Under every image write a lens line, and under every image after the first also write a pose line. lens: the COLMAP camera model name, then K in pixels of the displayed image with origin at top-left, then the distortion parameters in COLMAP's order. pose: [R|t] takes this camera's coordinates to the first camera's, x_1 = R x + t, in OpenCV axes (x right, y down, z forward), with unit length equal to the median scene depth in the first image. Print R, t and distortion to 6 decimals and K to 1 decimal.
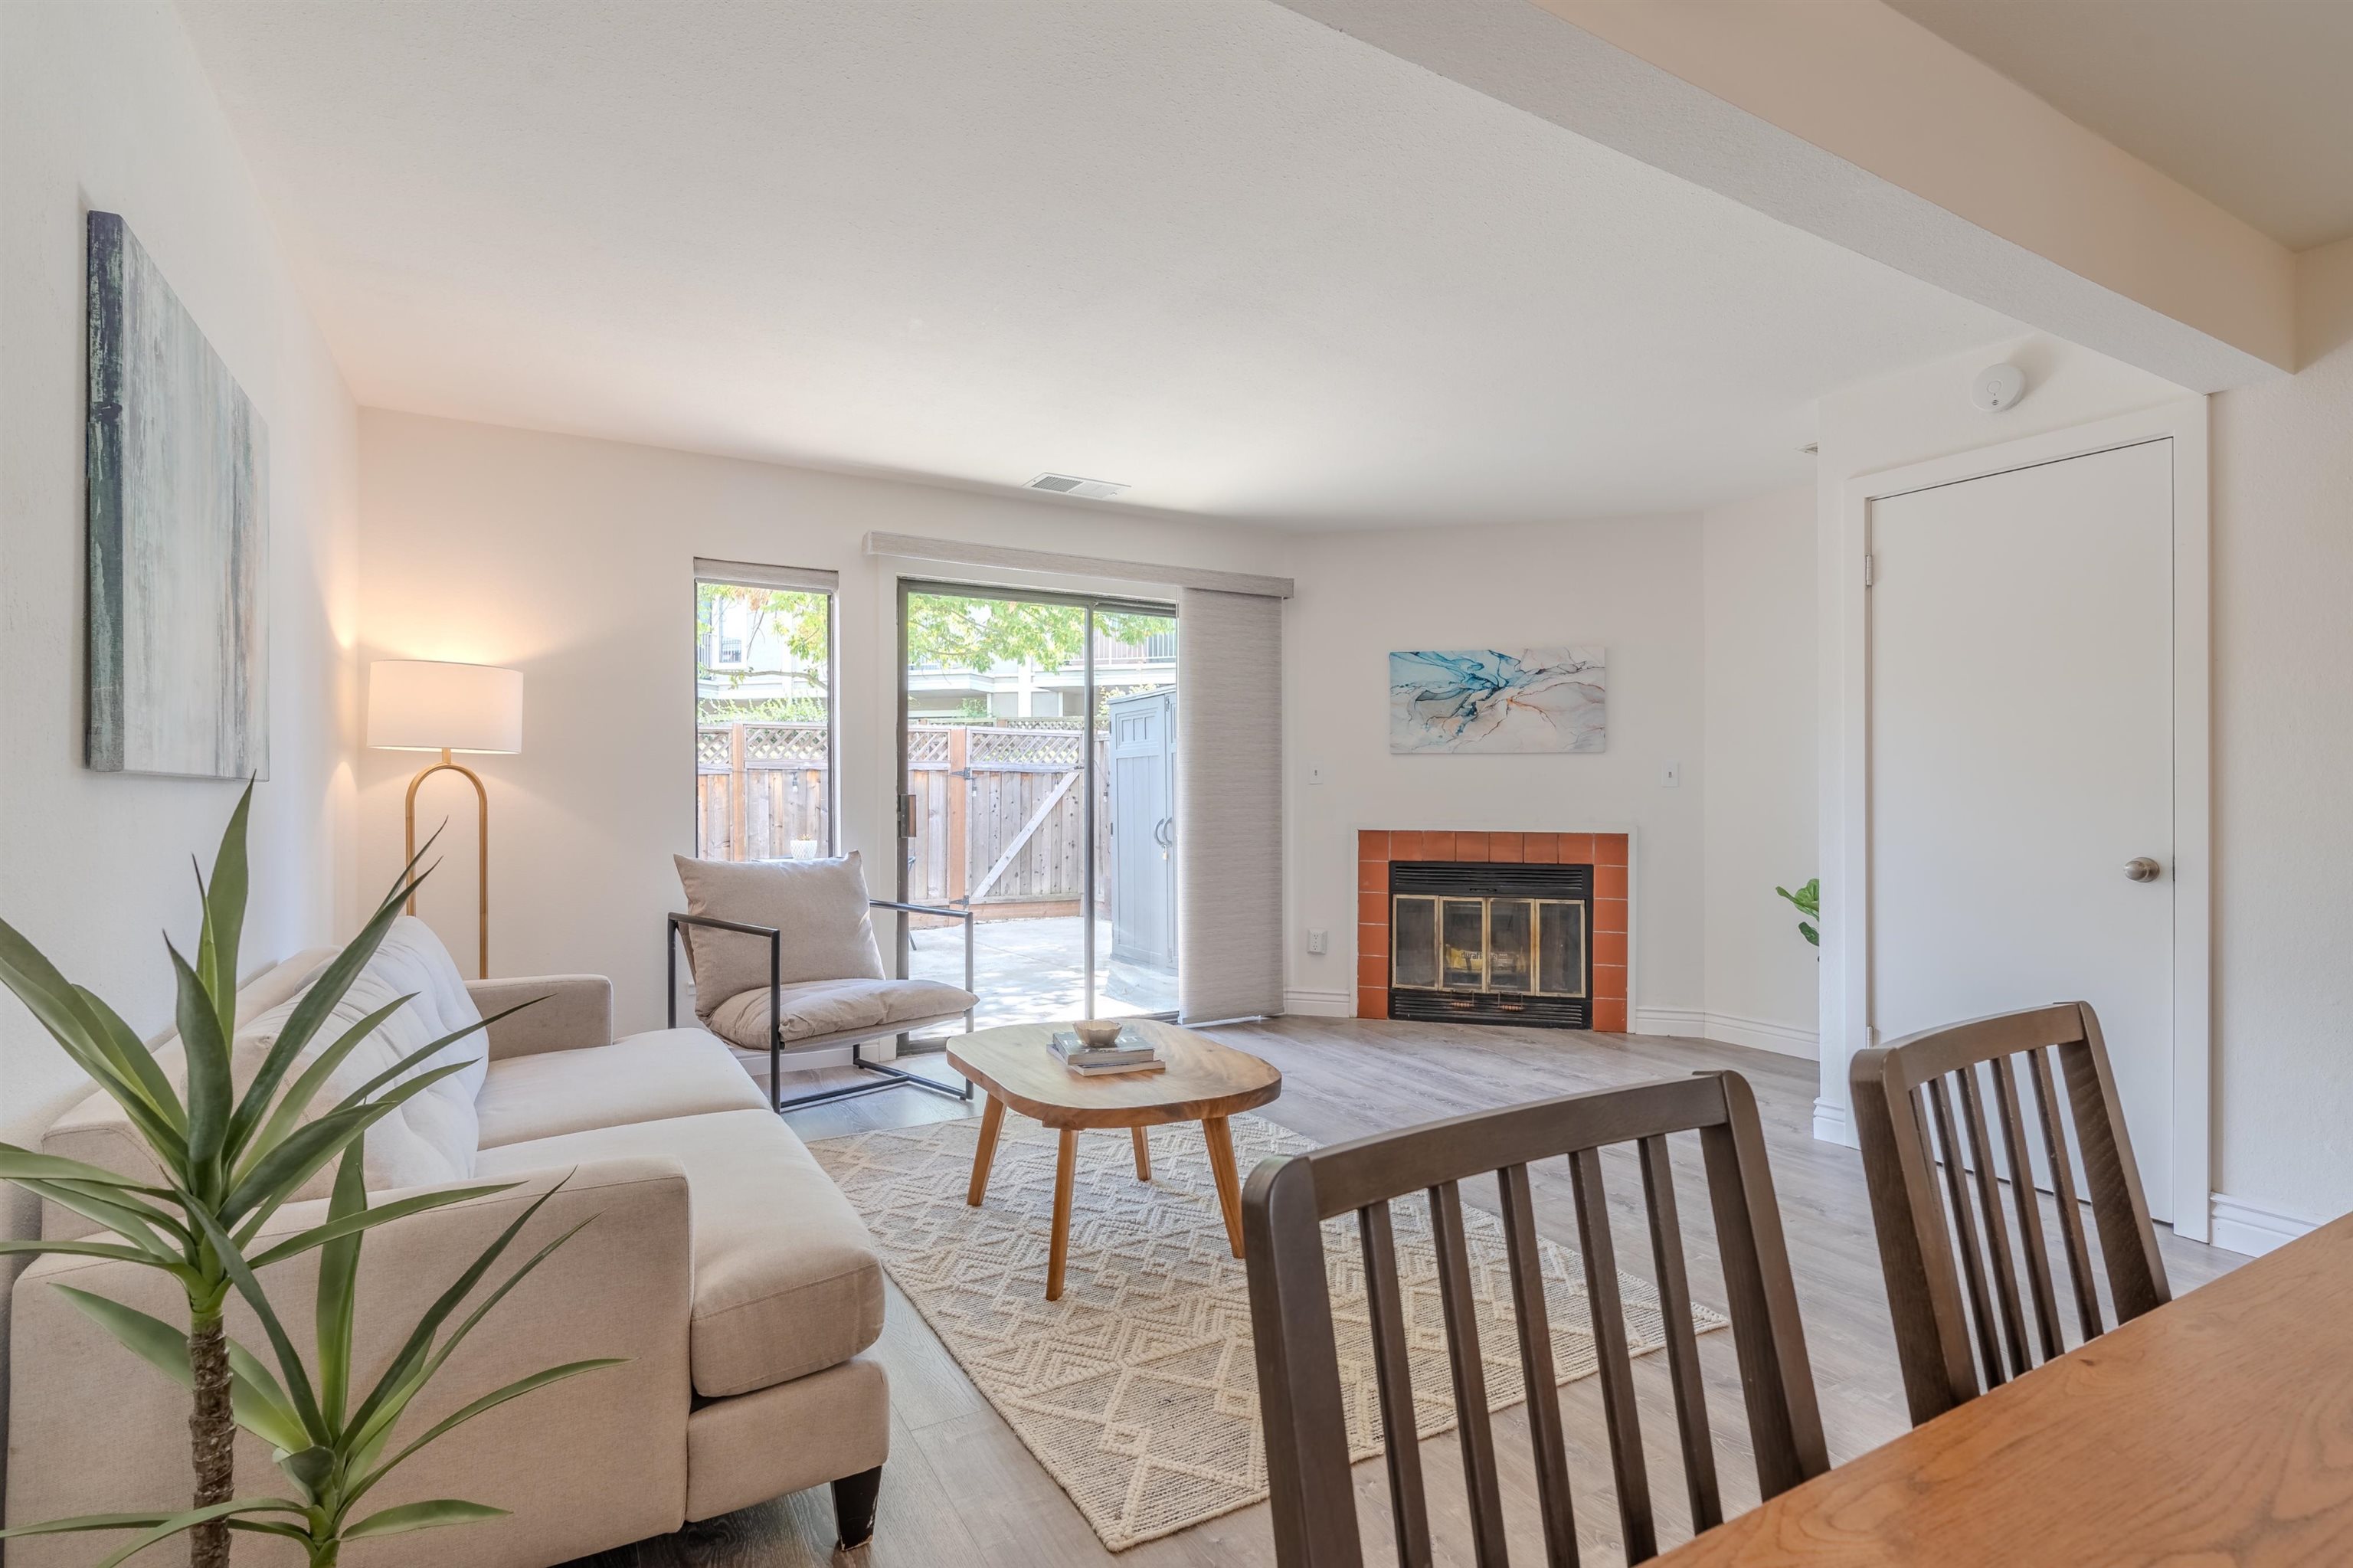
lens RADIAL K [[1169.5, 0, 1242.6], [0, 1169.5, 790.7], [0, 0, 1]] dist [-0.002813, 0.000184]
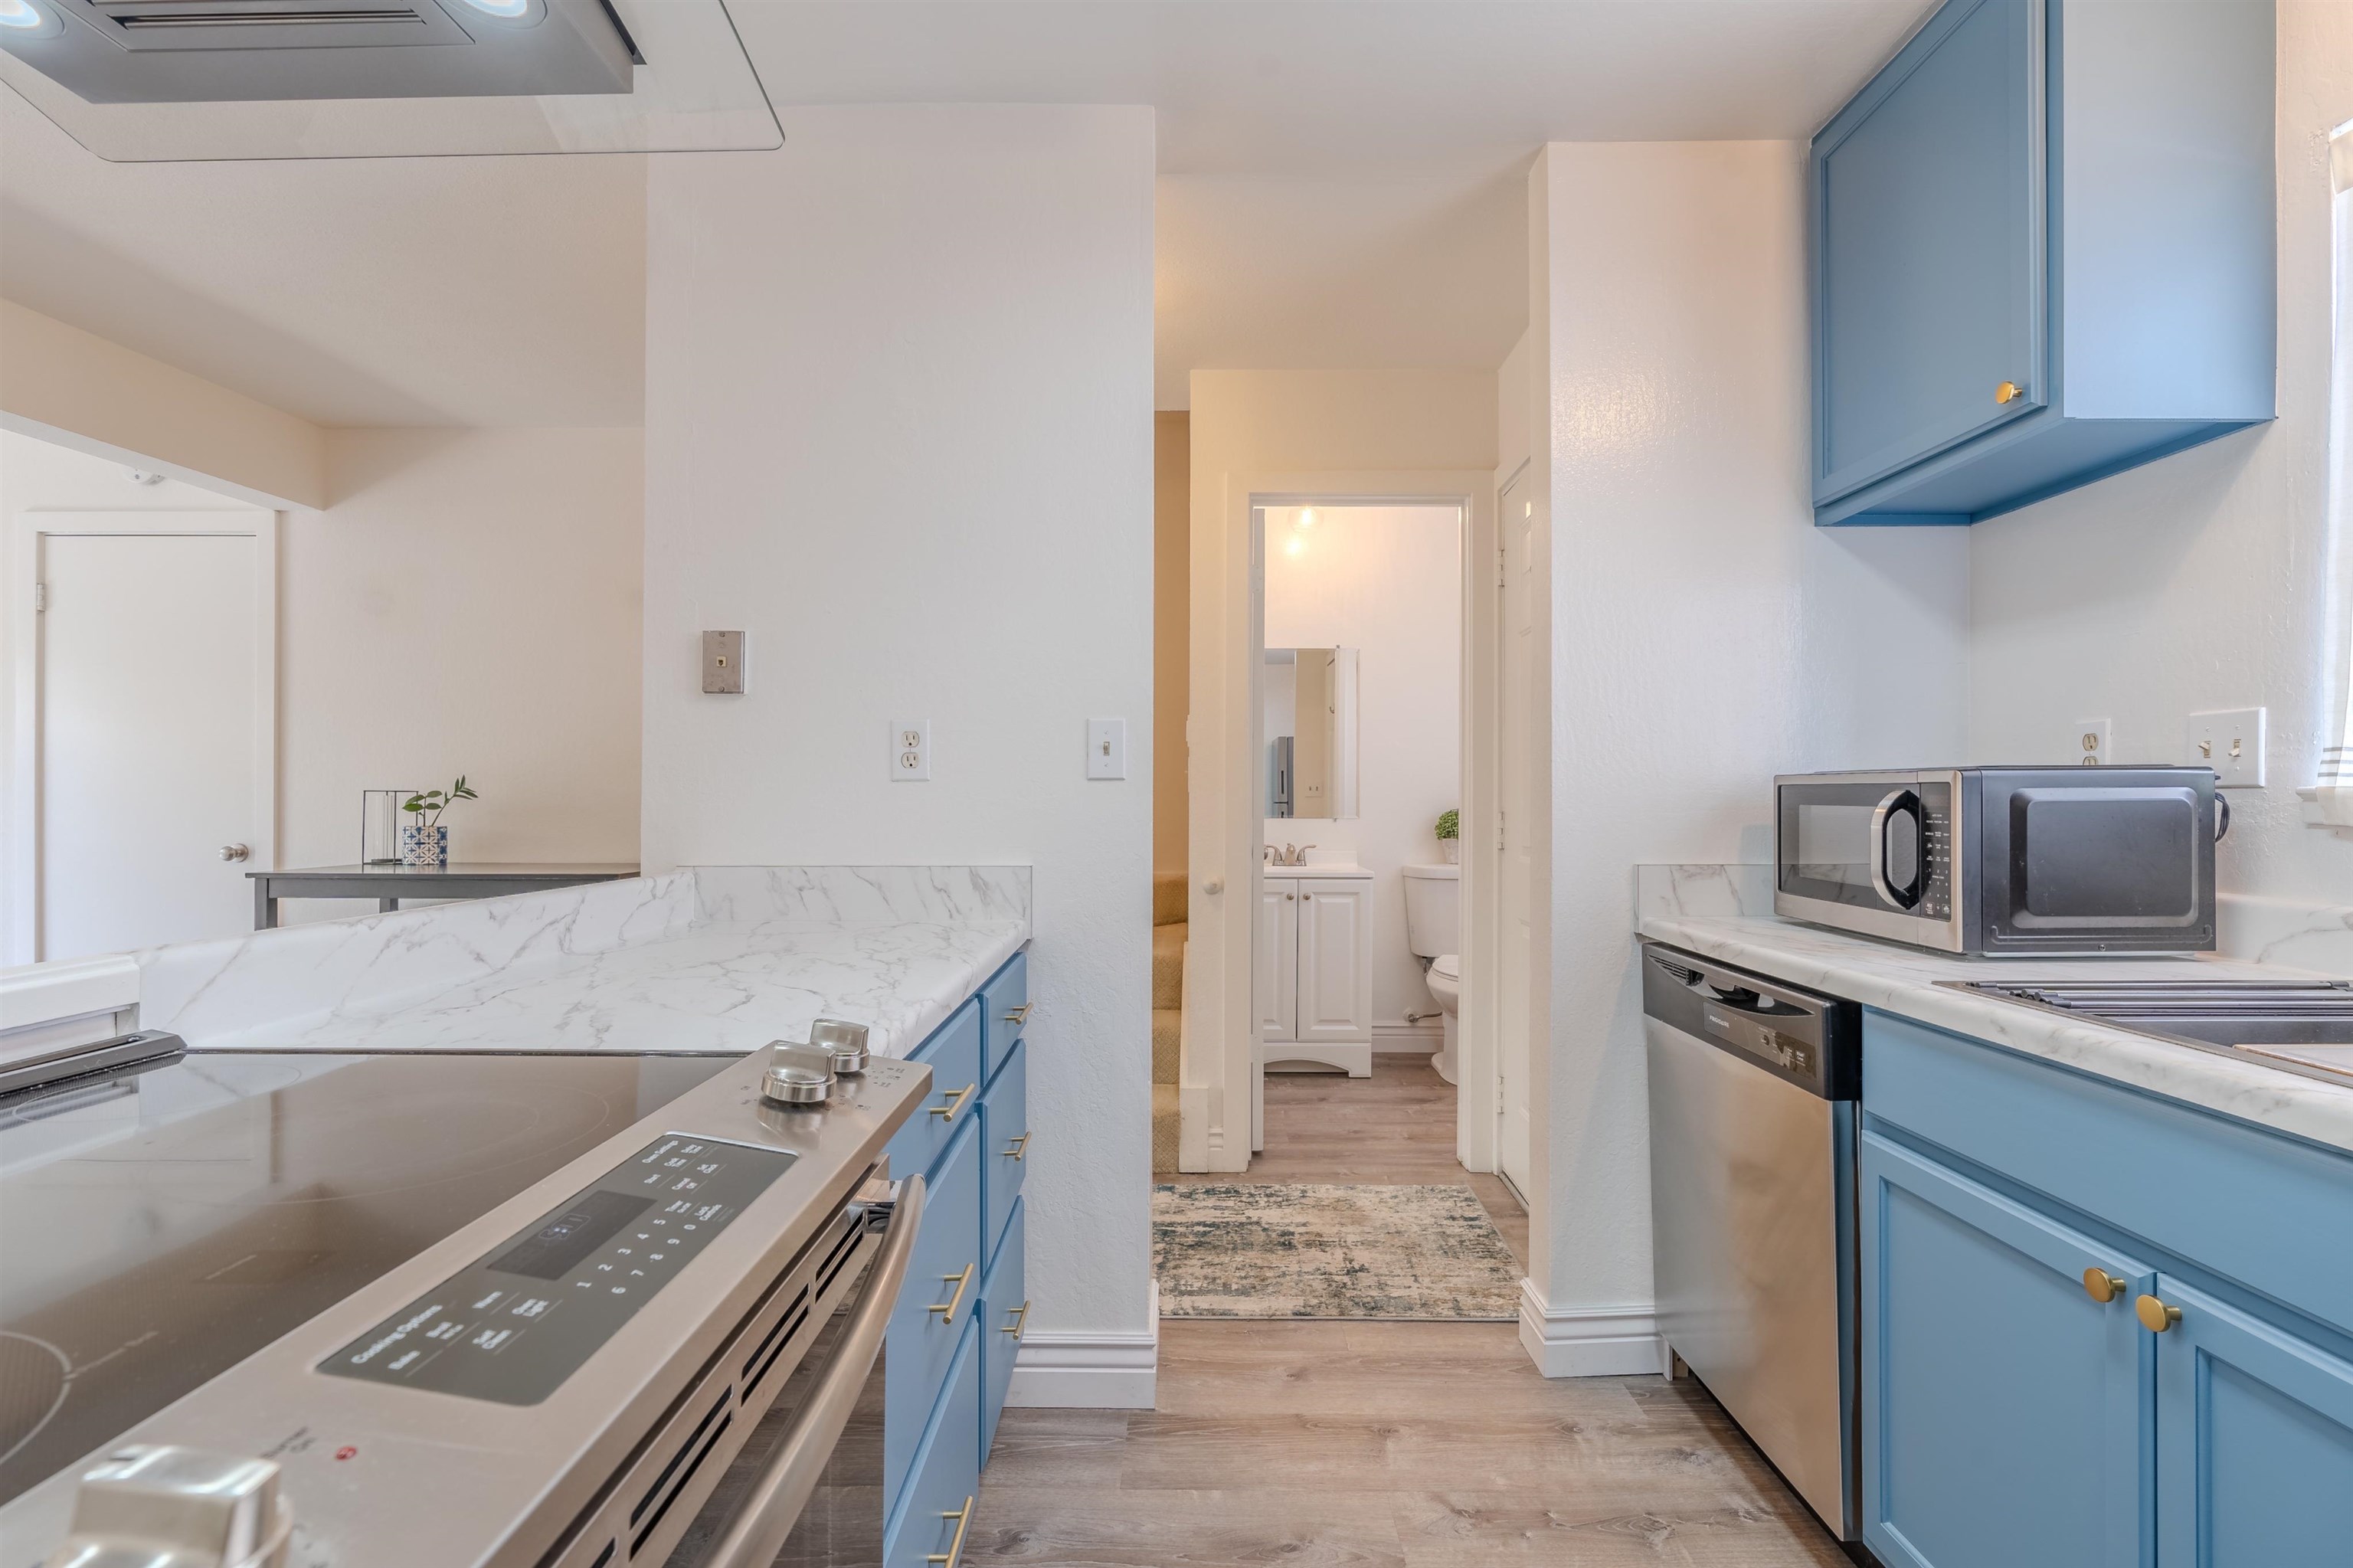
lens RADIAL K [[1062.5, 0, 1259.0], [0, 1062.5, 796.2], [0, 0, 1]] dist [-0.000753, 0.000070]
pose [[0.534134, -0.000761, 0.845399, 0.202875], [-0.000563, 0.999999, 0.001256, 0.000128], [-0.845399, -0.001147, 0.534134, -0.358216]]
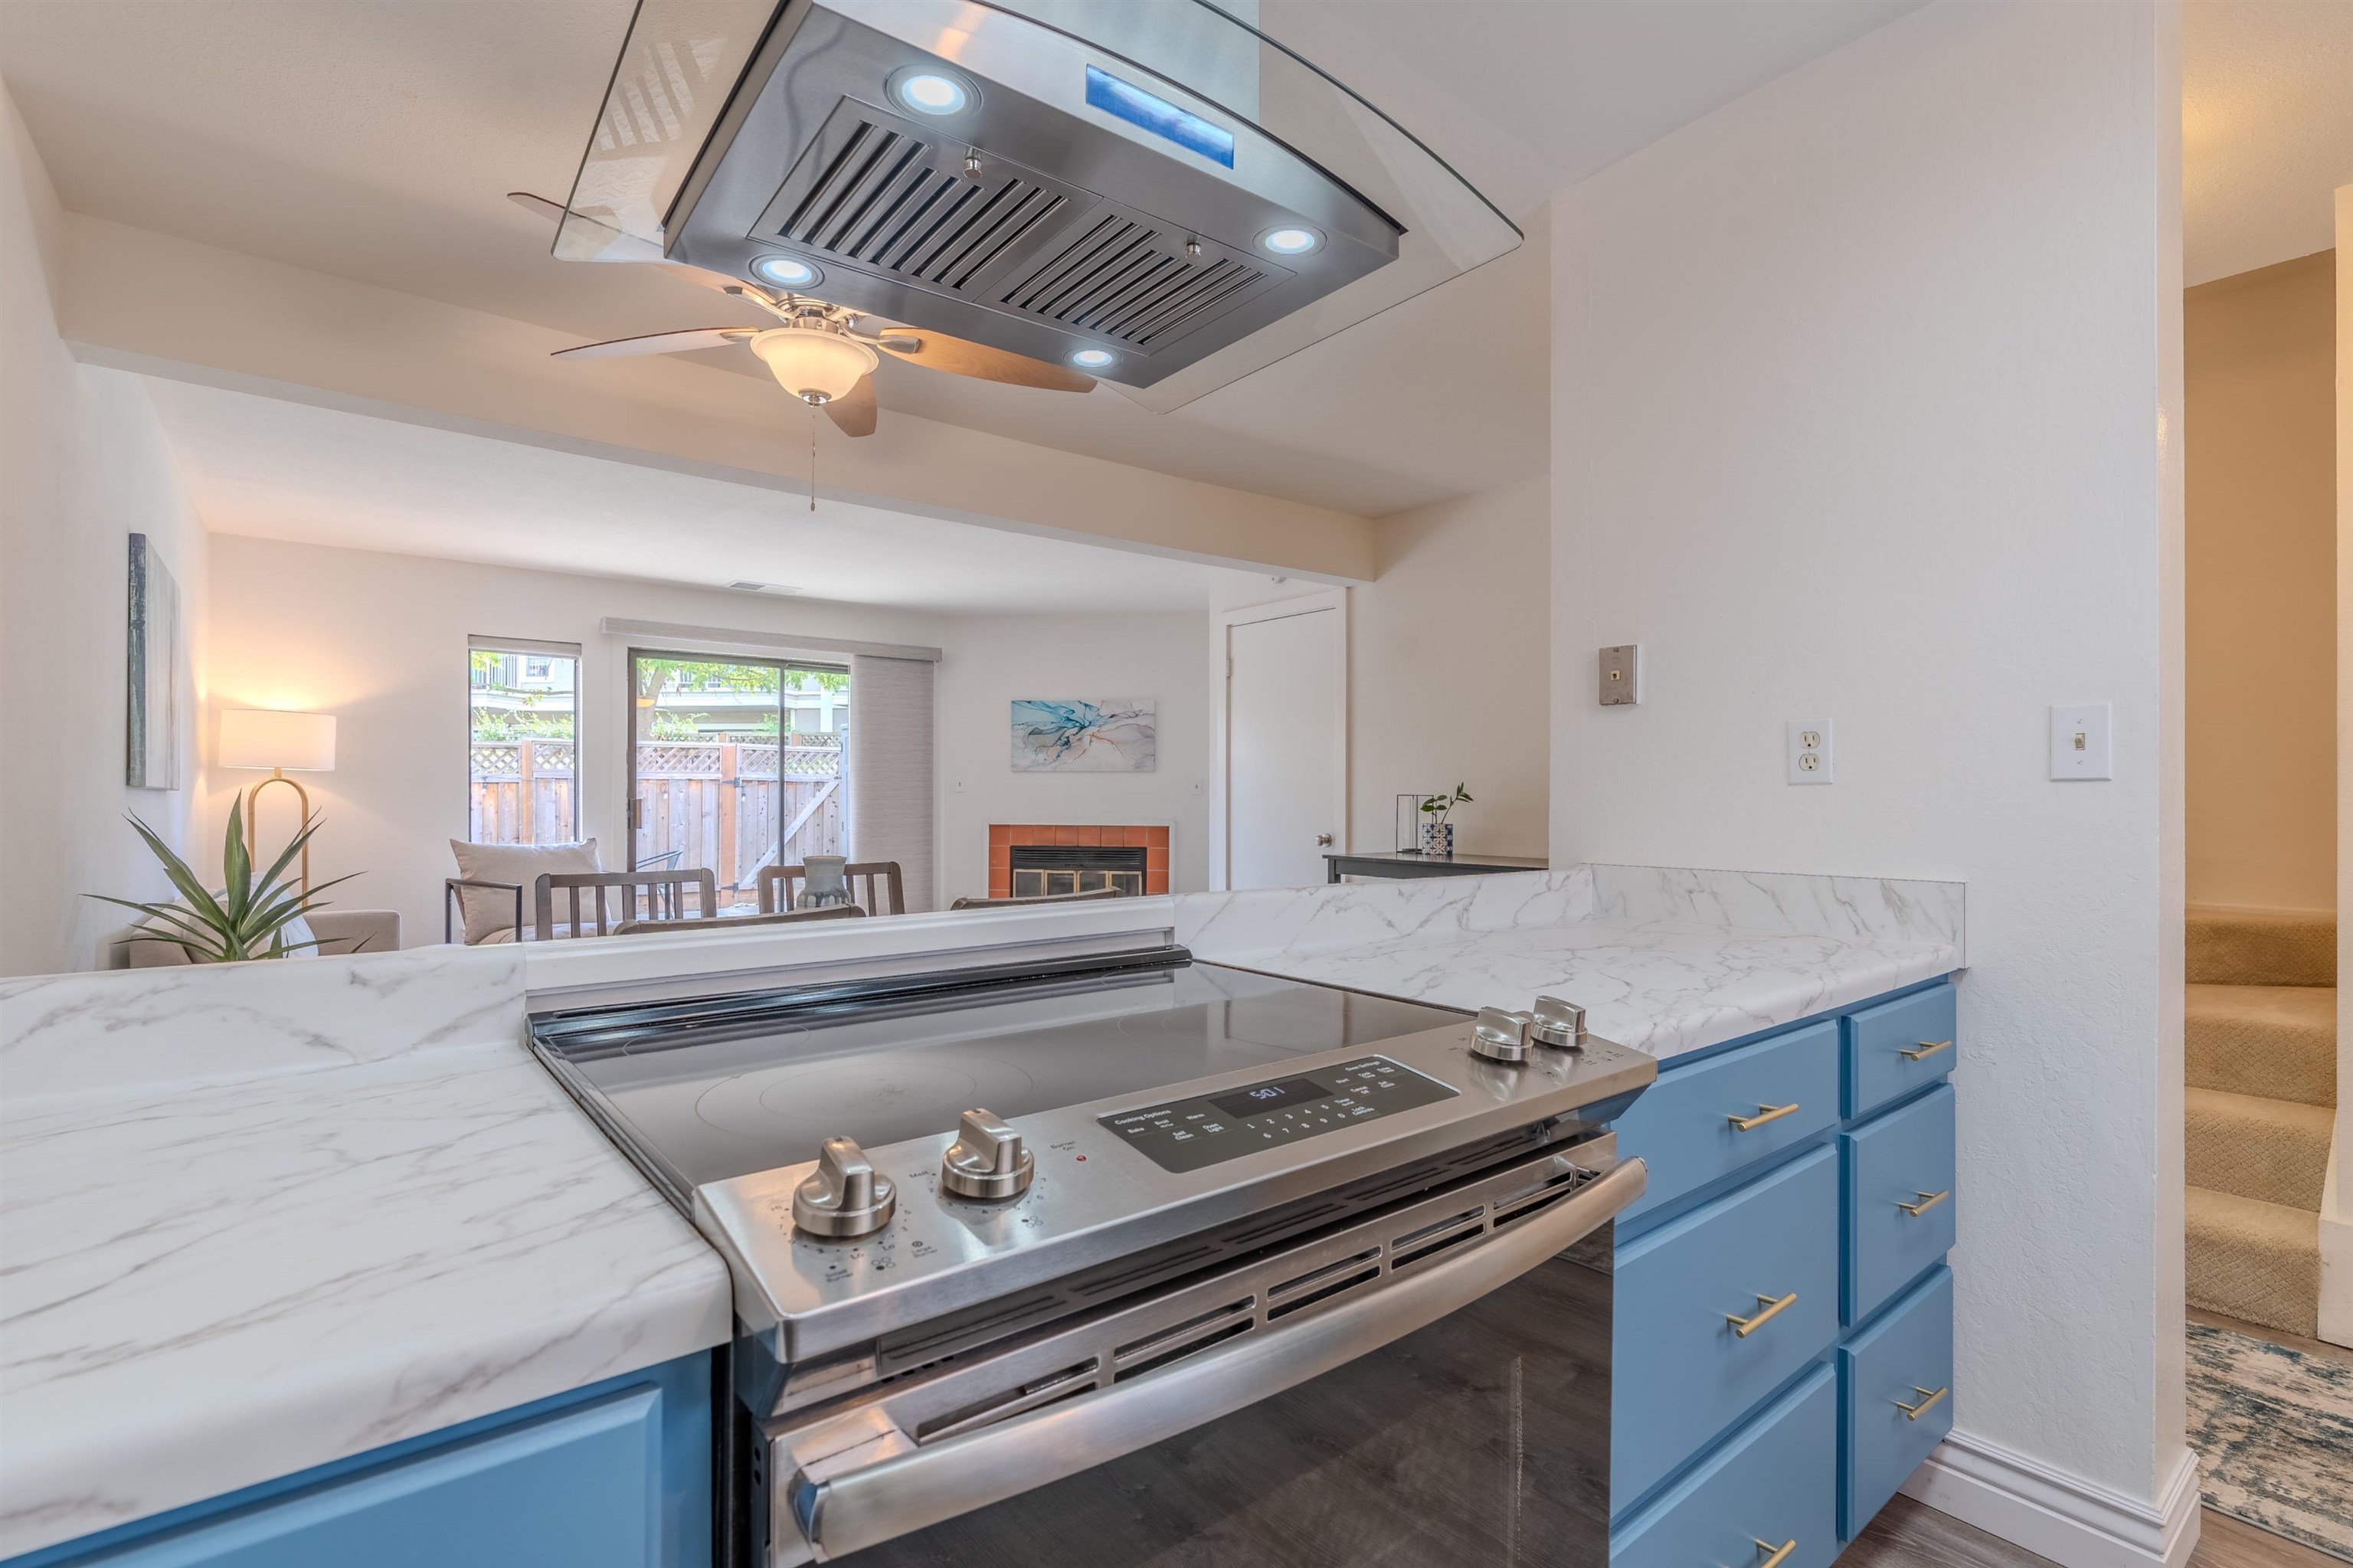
lens RADIAL K [[1098.9, 0, 1268.3], [0, 1098.9, 792.9], [0, 0, 1]] dist [0.000900, 0.000950]
pose [[0.986624, 0.002592, 0.162994, 0.225452], [-0.001956, 0.999990, -0.004064, -0.000151], [-0.163002, 0.003691, 0.986619, -0.396610]]
